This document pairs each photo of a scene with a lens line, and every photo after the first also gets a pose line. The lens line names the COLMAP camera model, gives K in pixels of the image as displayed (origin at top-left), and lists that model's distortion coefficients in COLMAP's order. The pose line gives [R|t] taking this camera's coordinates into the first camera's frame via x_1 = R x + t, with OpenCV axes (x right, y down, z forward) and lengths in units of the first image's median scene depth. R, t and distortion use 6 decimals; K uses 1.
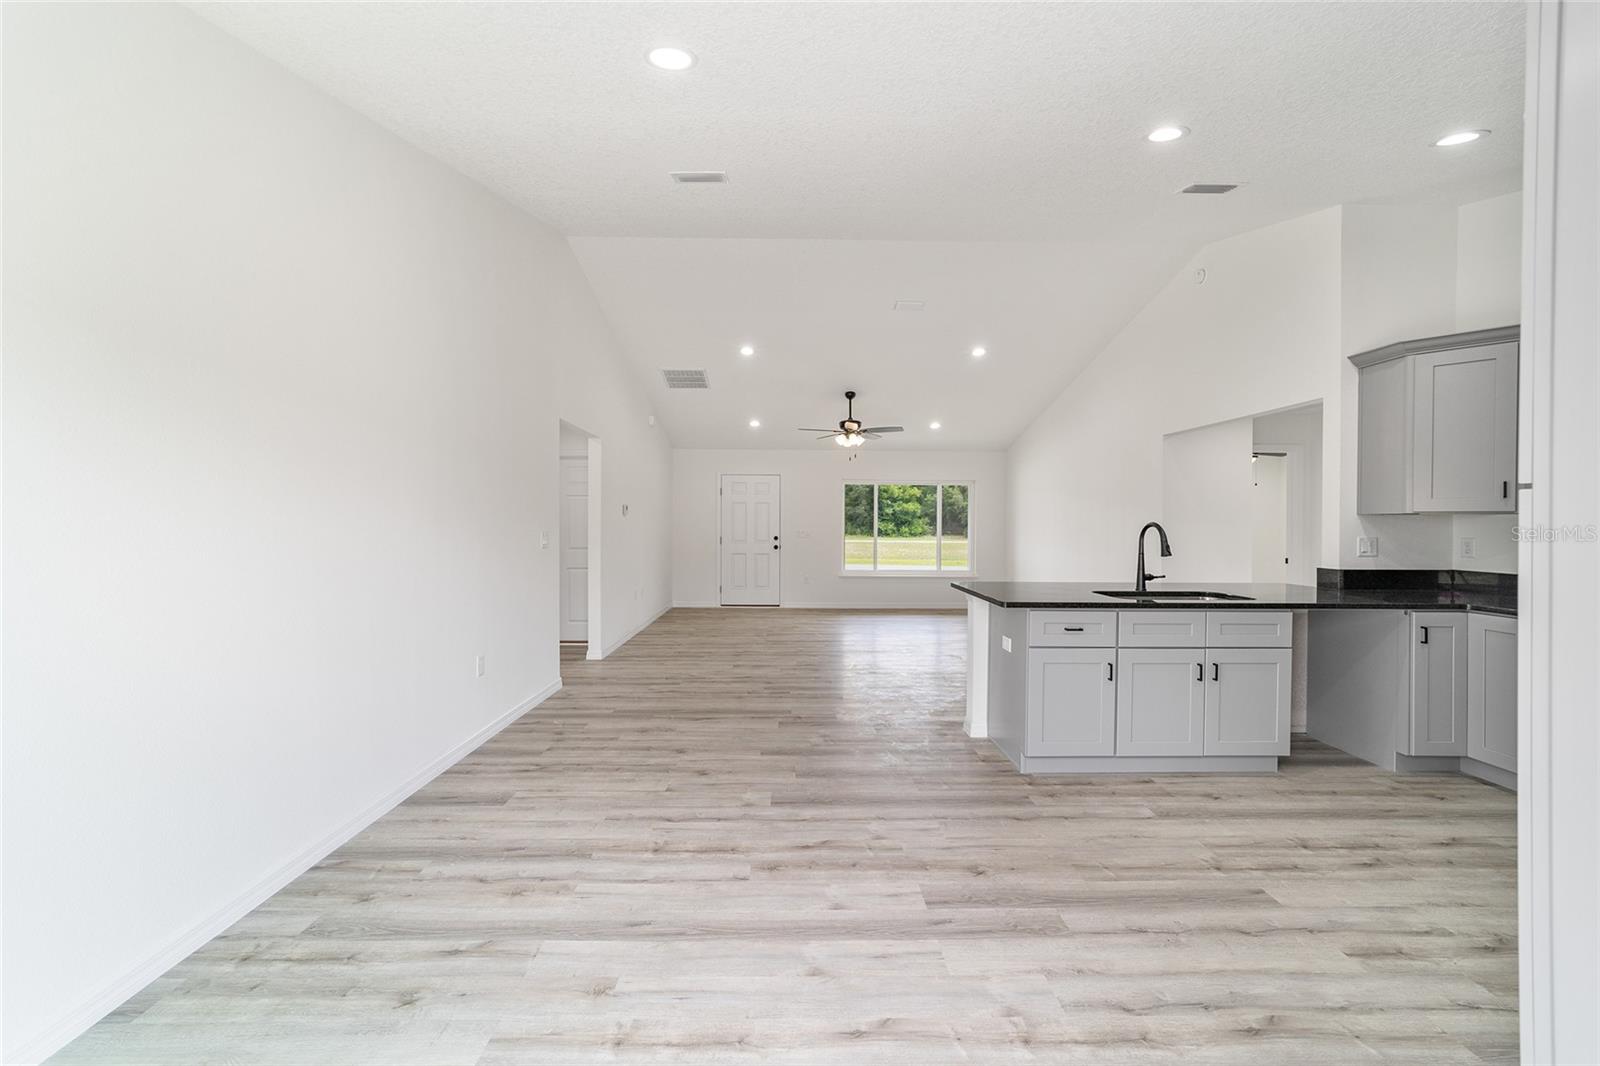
lens RADIAL K [[613.0, 0, 791.4], [0, 613.0, 525.4], [0, 0, 1]] dist [-0.017251, 0.008092]
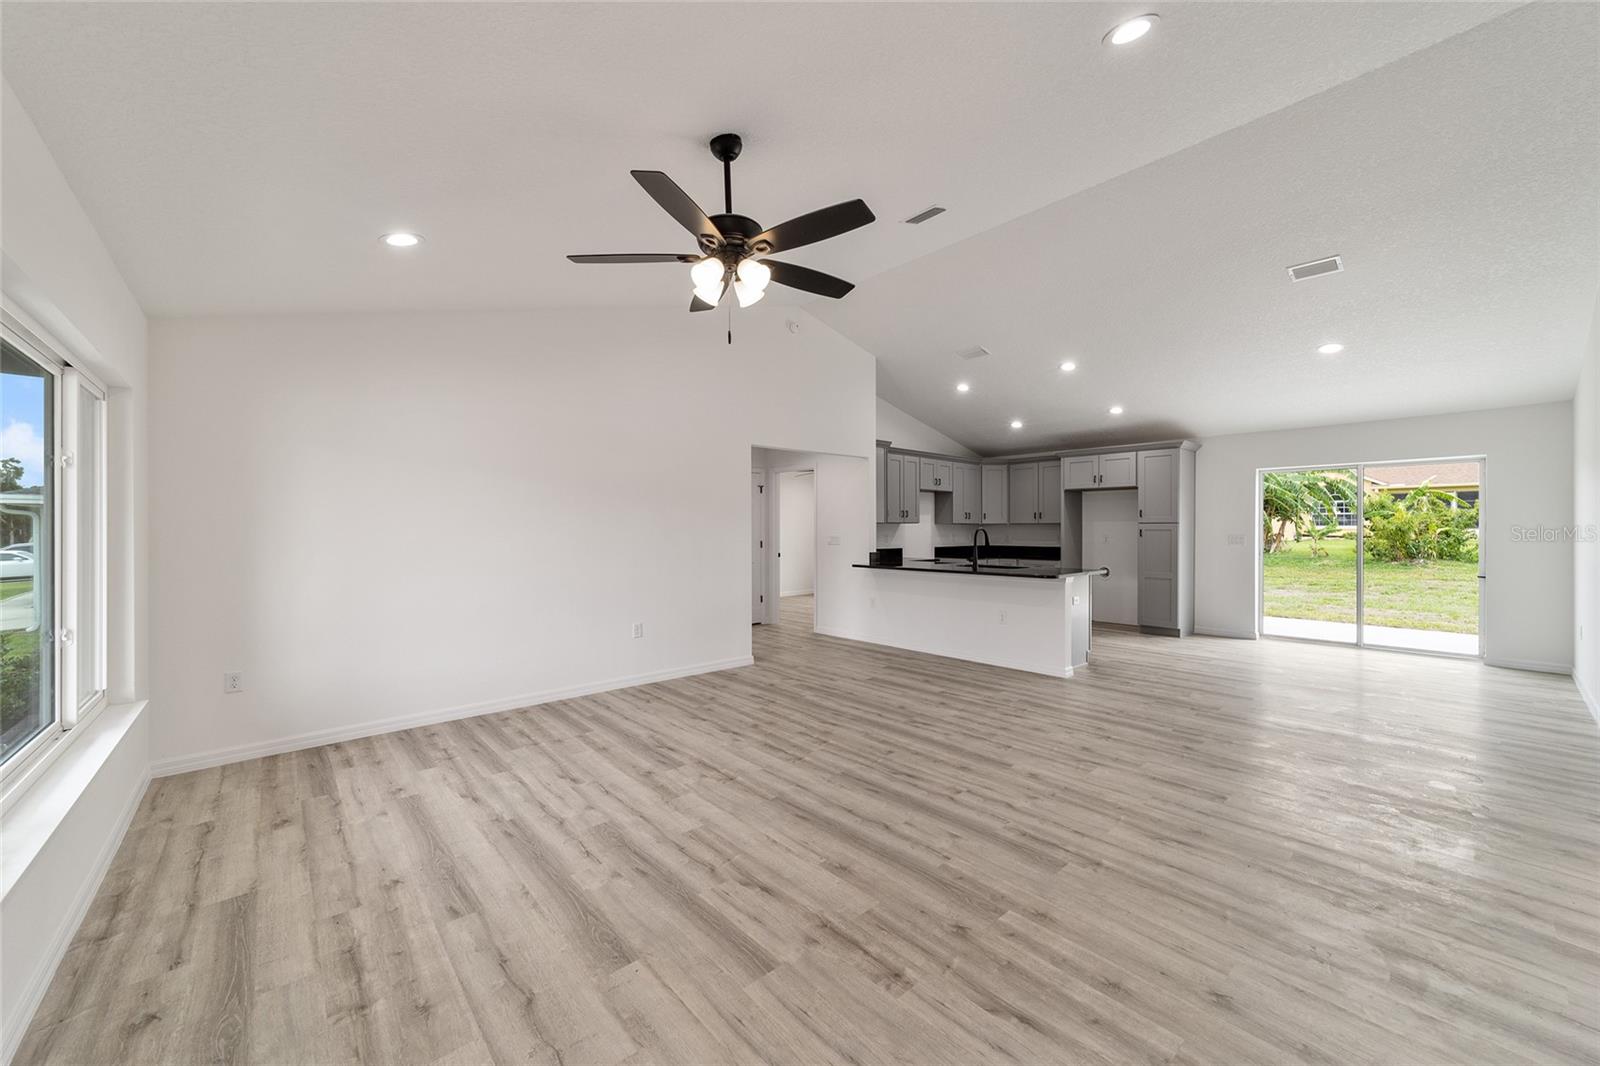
lens RADIAL K [[613.0, 0, 796.0], [0, 613.0, 530.3], [0, 0, 1]] dist [-0.017251, 0.008092]
pose [[-0.654530, -0.006645, 0.756007, -0.411564], [0.001343, 0.999950, 0.009953, -0.014964], [-0.756035, 0.007530, -0.654488, 2.716439]]
